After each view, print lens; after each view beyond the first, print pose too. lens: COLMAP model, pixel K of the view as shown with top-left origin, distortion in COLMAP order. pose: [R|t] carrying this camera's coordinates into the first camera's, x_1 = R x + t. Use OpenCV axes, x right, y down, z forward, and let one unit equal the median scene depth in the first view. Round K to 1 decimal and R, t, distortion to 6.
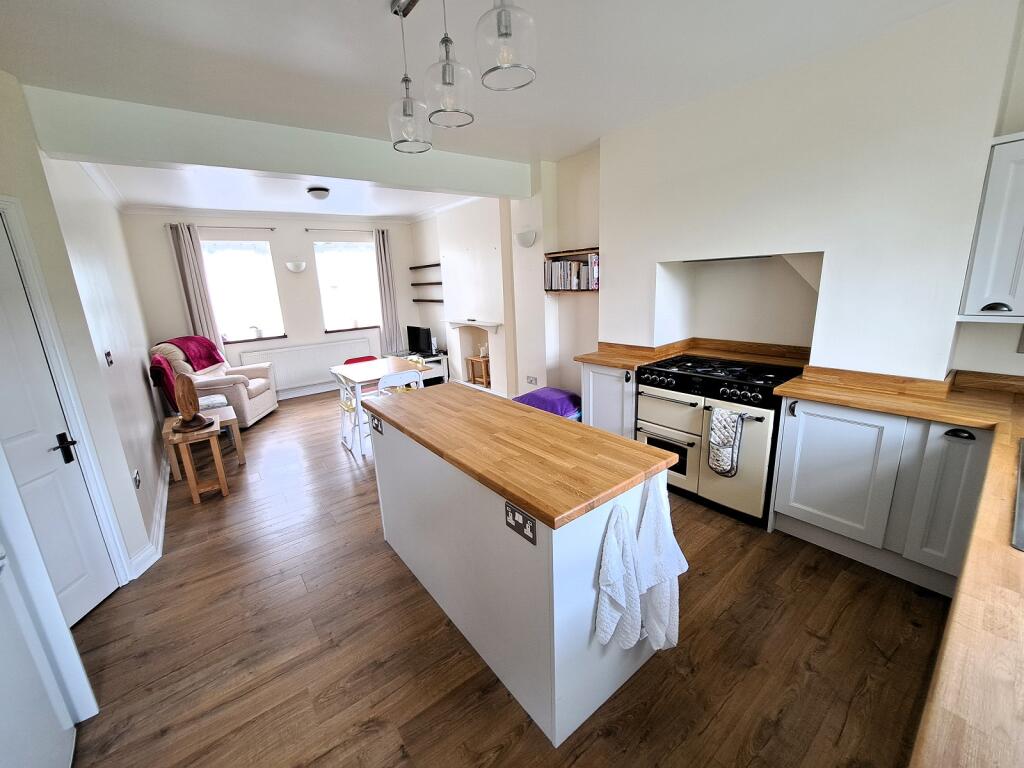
lens RADIAL K [[410.3, 0, 504.0], [0, 410.3, 381.8], [0, 0, 1]] dist [-0.009347, -0.000186]
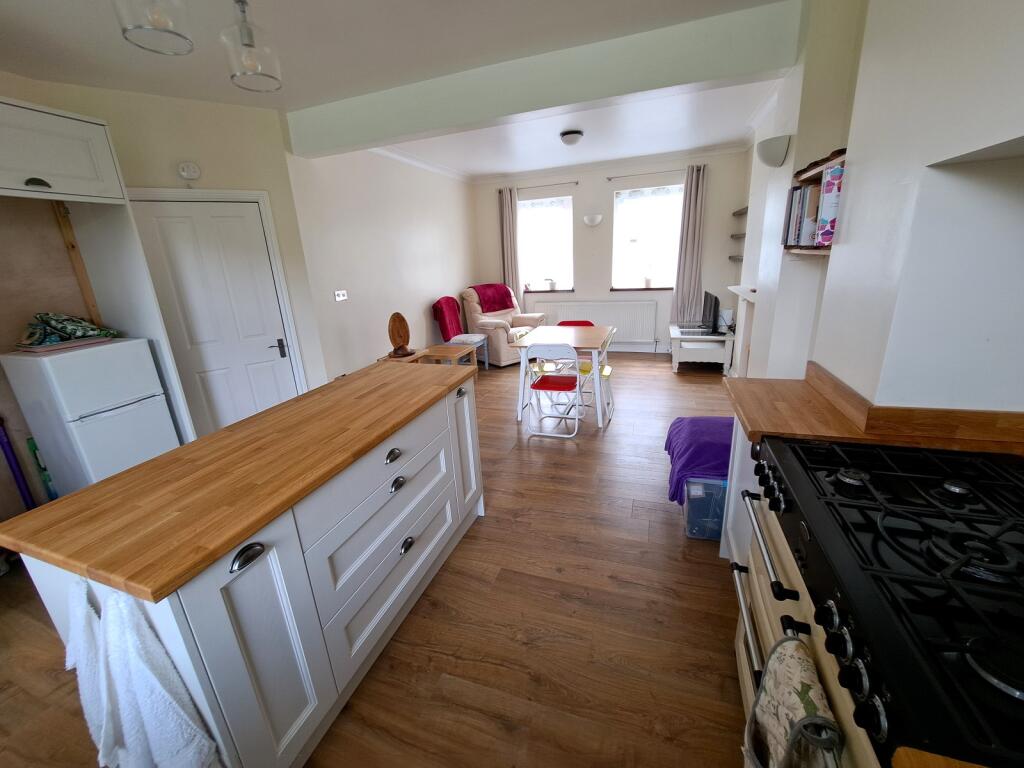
lens RADIAL K [[410.3, 0, 504.0], [0, 410.3, 381.8], [0, 0, 1]] dist [-0.009347, -0.000186]
pose [[0.541563, 0.263377, -0.798337, 0.306299], [-0.174114, 0.964205, 0.199984, -0.077791], [0.822431, 0.030698, 0.568036, 0.325181]]
